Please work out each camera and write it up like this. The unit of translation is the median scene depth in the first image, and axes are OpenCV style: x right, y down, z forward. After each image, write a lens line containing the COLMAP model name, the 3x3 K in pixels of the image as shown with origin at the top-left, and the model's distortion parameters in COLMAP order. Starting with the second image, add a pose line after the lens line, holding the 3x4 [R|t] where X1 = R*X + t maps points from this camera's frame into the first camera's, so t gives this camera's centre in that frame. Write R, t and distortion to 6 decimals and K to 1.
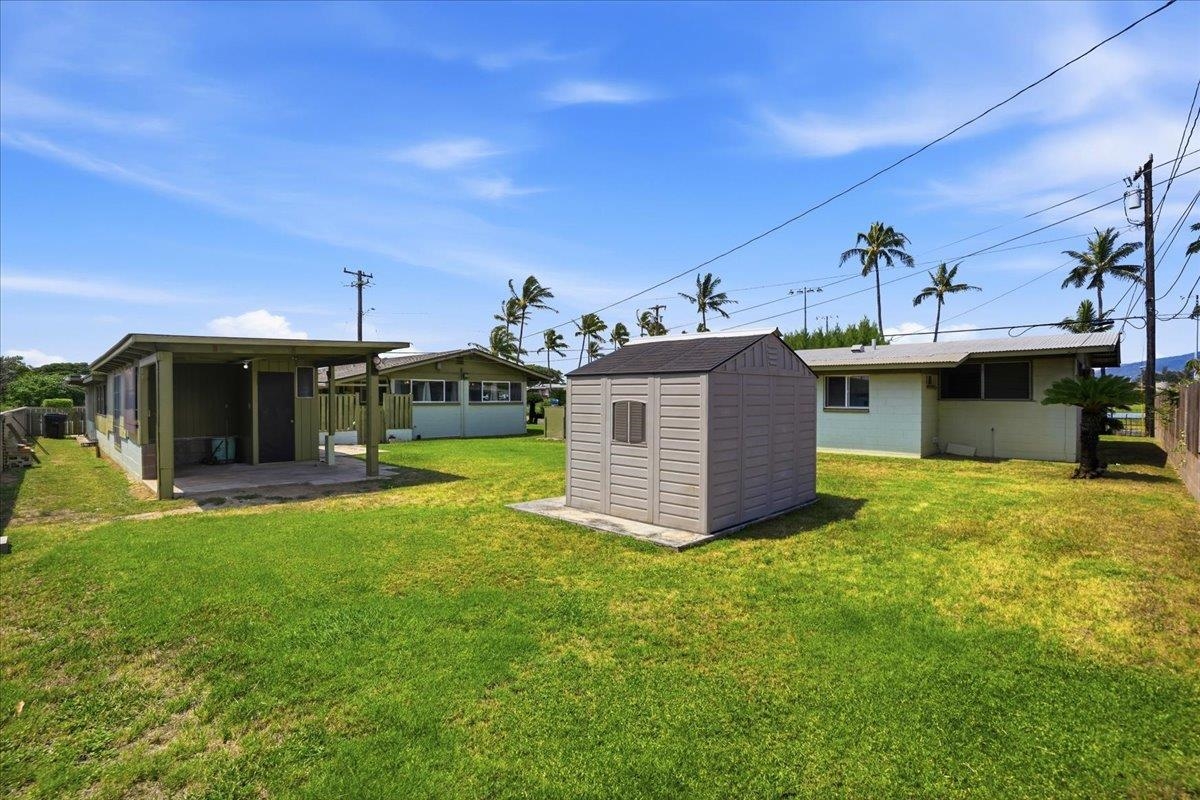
lens RADIAL K [[557.9, 0, 596.0], [0, 557.9, 395.3], [0, 0, 1]] dist [-0.029198, 0.000363]
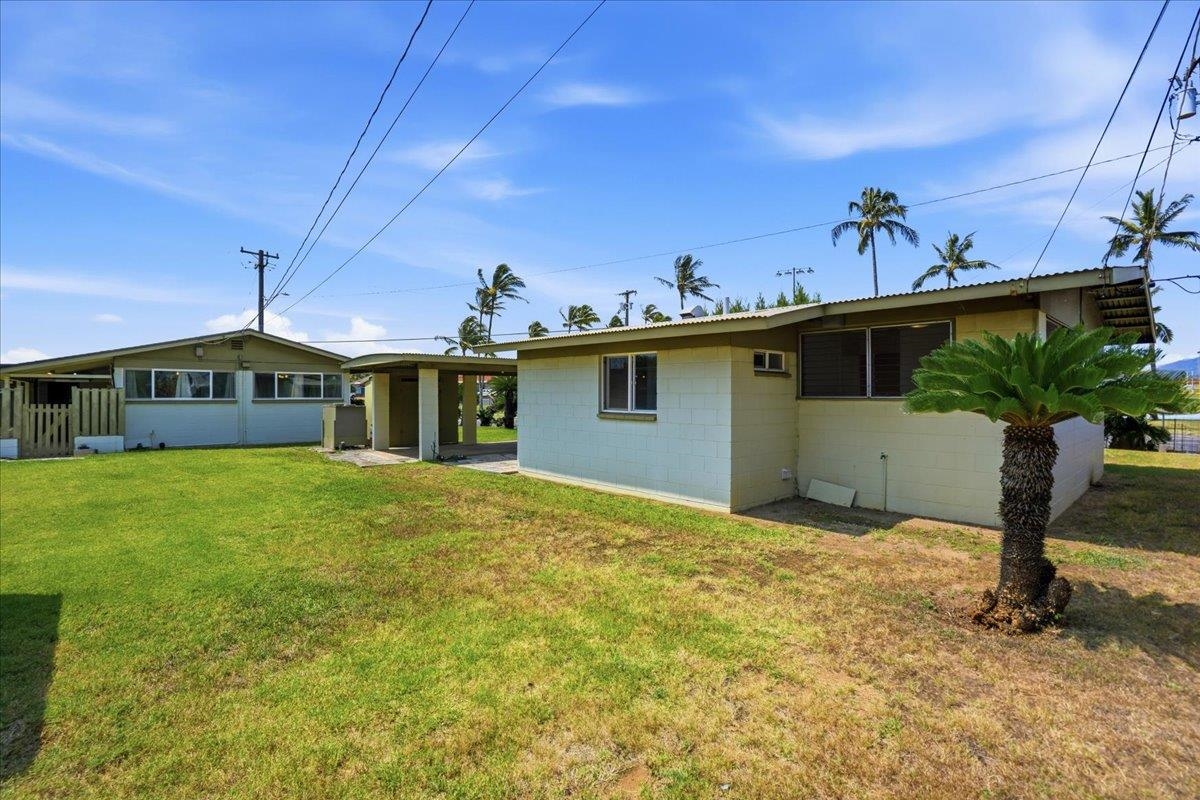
lens RADIAL K [[557.9, 0, 596.0], [0, 557.9, 395.3], [0, 0, 1]] dist [-0.029198, 0.000363]
pose [[0.998504, 0.001227, -0.054666, 0.131419], [-0.000883, 0.999980, 0.006299, 0.000657], [0.054673, -0.006242, 0.998485, 0.127940]]
